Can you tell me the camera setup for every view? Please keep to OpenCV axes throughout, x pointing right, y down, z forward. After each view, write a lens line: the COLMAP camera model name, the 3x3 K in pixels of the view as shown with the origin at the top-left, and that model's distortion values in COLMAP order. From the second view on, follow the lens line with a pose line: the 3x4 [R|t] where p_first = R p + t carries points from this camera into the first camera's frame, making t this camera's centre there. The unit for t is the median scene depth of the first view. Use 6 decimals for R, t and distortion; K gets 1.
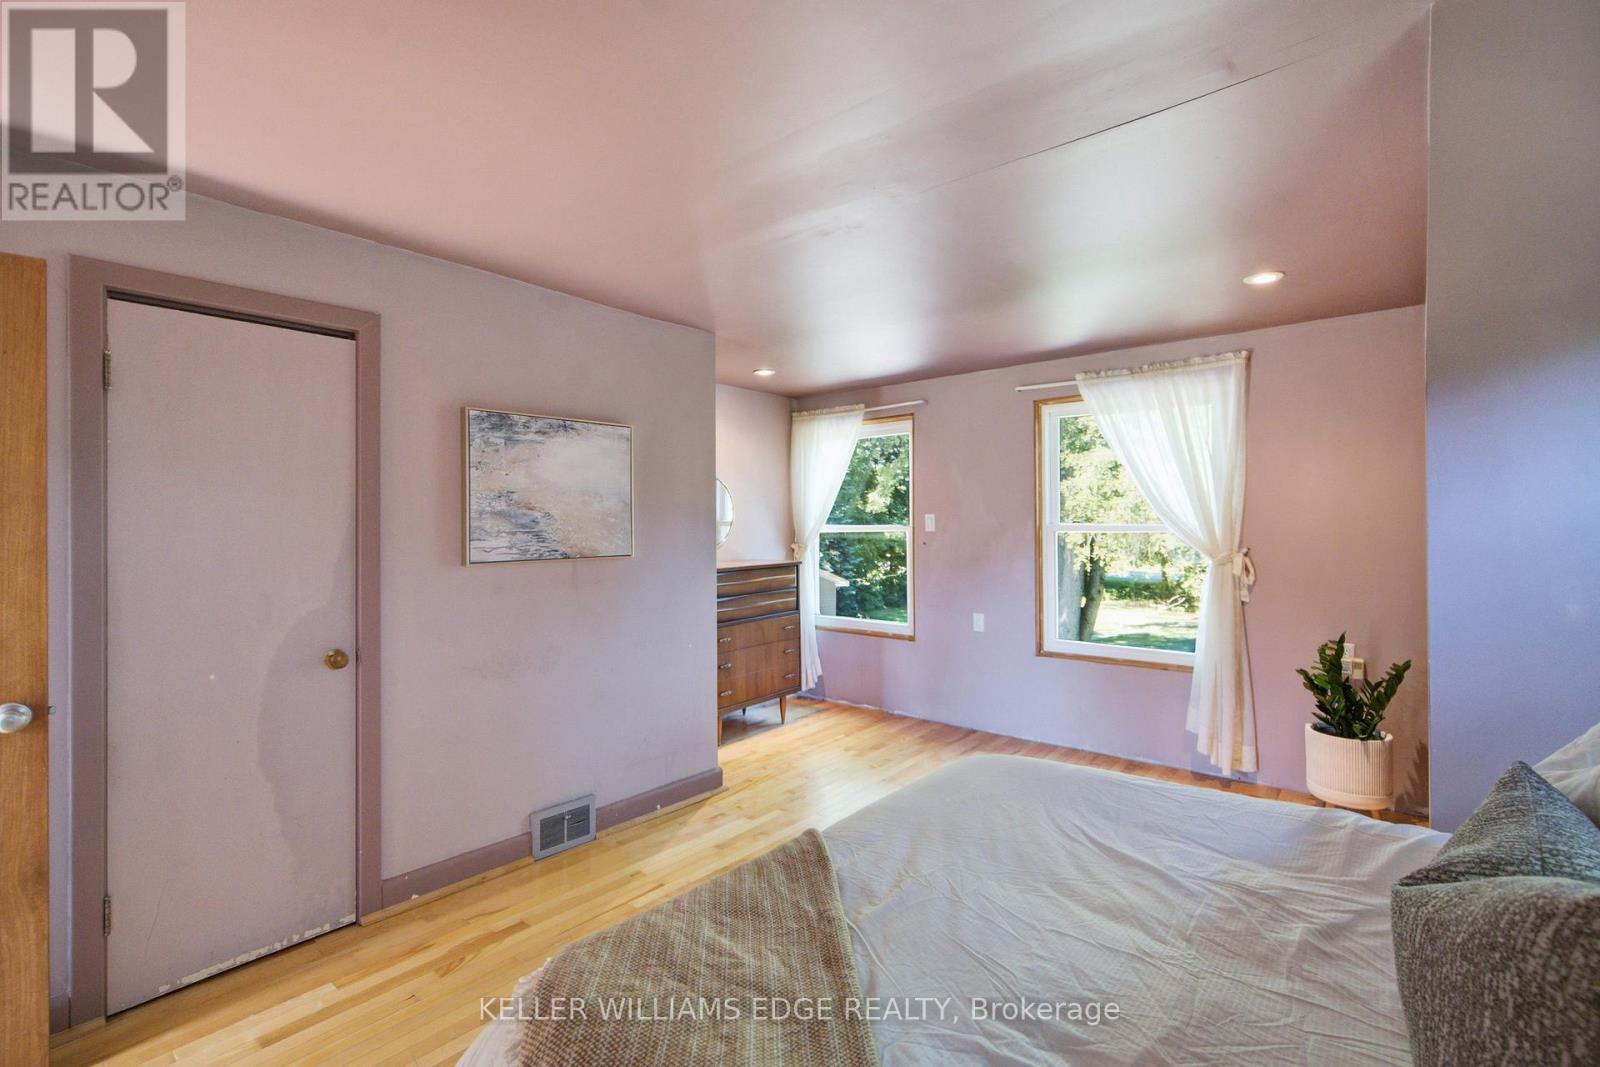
lens RADIAL K [[720.1, 0, 799.7], [0, 720.1, 523.5], [0, 0, 1]] dist [0.008216, -0.001462]
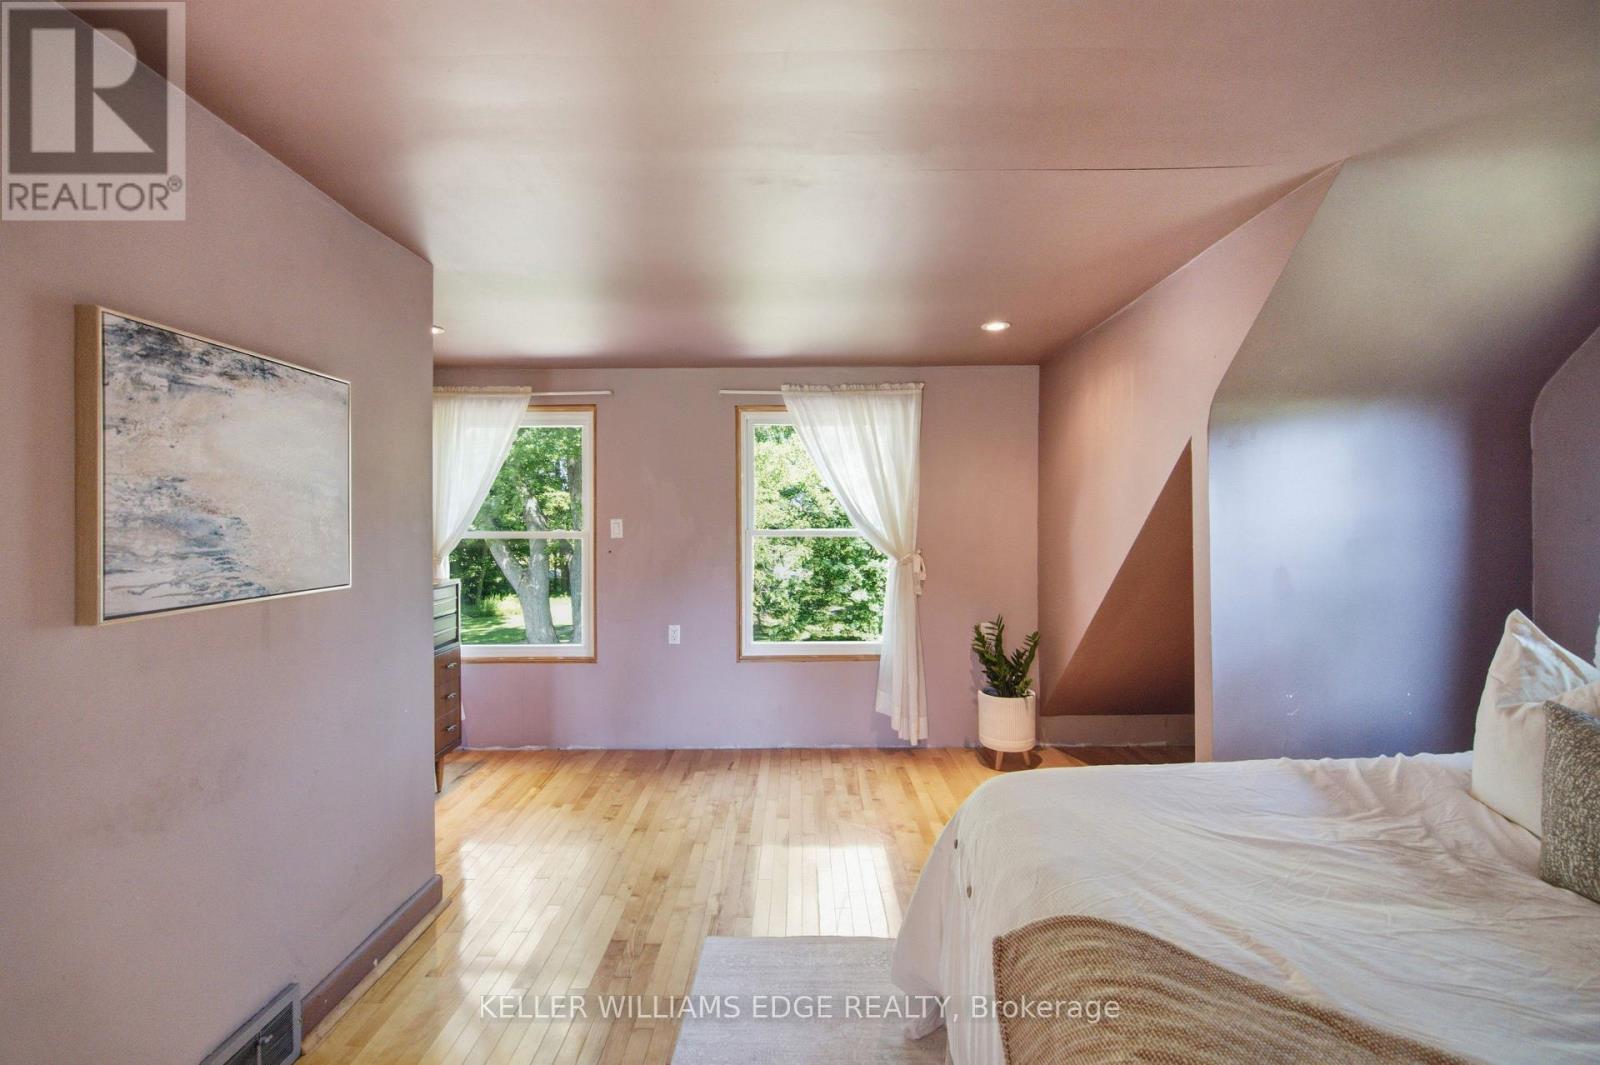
lens RADIAL K [[720.1, 0, 799.7], [0, 720.1, 522.5], [0, 0, 1]] dist [0.008216, -0.001462]
pose [[0.771888, 0.001744, 0.635757, -0.302406], [0.000783, 0.999993, -0.003694, -0.007355], [-0.635758, 0.003349, 0.771881, 0.228748]]
